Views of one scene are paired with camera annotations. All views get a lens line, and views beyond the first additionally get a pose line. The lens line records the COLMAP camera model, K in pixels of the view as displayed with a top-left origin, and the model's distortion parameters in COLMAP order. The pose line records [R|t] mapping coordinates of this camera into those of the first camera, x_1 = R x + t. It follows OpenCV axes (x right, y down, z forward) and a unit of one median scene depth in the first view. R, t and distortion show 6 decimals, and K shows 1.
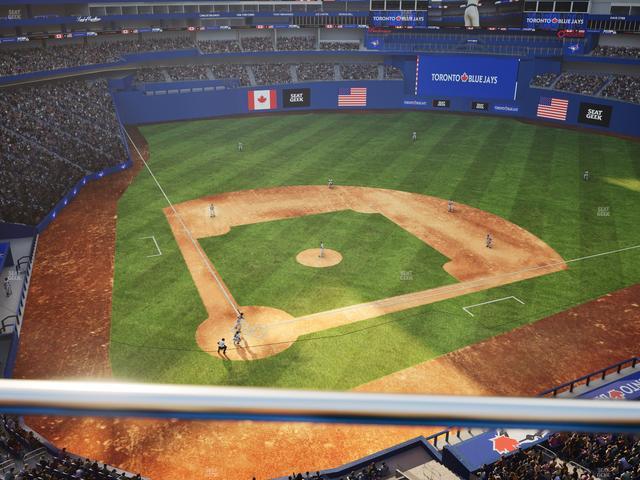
lens RADIAL K [[599.6, 0, 319.8], [0, 599.6, 239.0], [0, 0, 1]] dist [-0.001128, 0.000000]
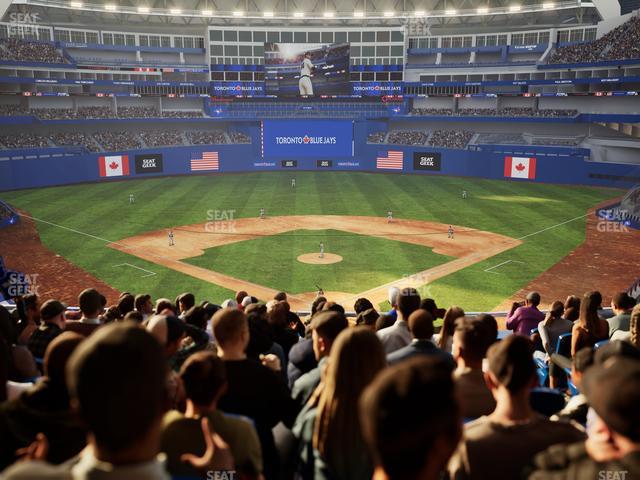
lens RADIAL K [[599.6, 0, 319.8], [0, 599.6, 239.3], [0, 0, 1]] dist [-0.001128, 0.000000]
pose [[0.916568, -0.086793, 0.390347, -0.183786], [0.152392, 0.978311, -0.140303, 0.066278], [-0.369703, 0.188083, 0.909914, 0.038871]]
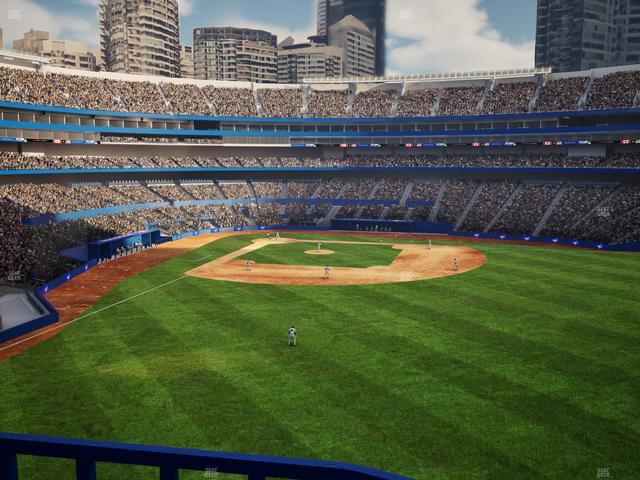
lens RADIAL K [[599.6, 0, 320.5], [0, 599.6, 240.8], [0, 0, 1]] dist [-0.001128, 0.000000]
pose [[-0.611432, 0.111709, -0.783372, 0.553469], [-0.296166, 0.885722, 0.357465, -0.250669], [0.733782, 0.450574, -0.508475, 0.828947]]
